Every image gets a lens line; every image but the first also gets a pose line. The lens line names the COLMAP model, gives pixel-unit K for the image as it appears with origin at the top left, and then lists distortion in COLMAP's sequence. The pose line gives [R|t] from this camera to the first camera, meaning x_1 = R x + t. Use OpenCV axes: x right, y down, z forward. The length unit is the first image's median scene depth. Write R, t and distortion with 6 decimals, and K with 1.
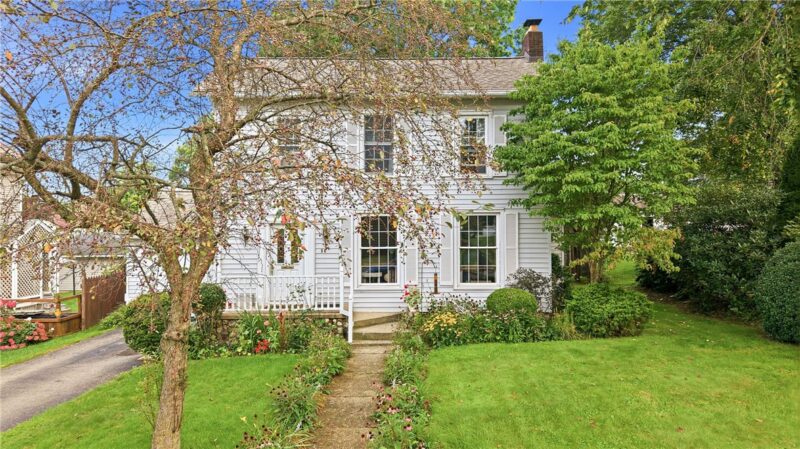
lens RADIAL K [[551.8, 0, 404.2], [0, 551.8, 219.7], [0, 0, 1]] dist [0.012247, -0.038338]
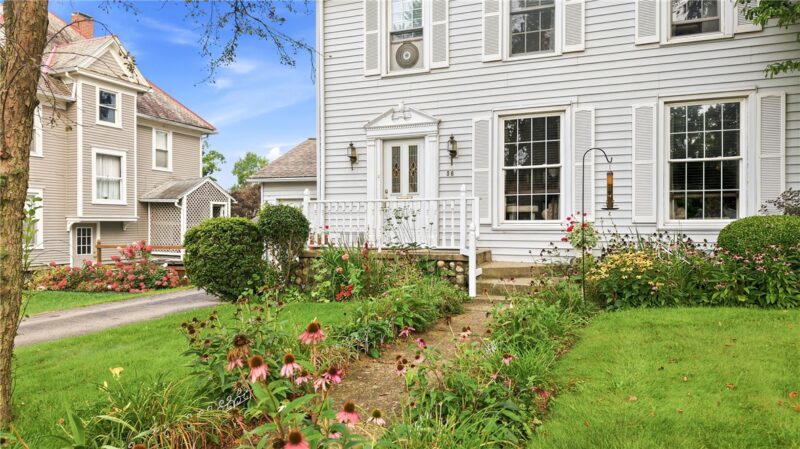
lens RADIAL K [[551.8, 0, 369.7], [0, 551.8, 230.1], [0, 0, 1]] dist [0.012247, -0.038338]
pose [[0.910930, 0.008683, -0.412470, 0.058498], [0.003546, 0.999577, 0.028874, 0.121603], [0.412546, -0.027765, 0.910514, 0.351295]]
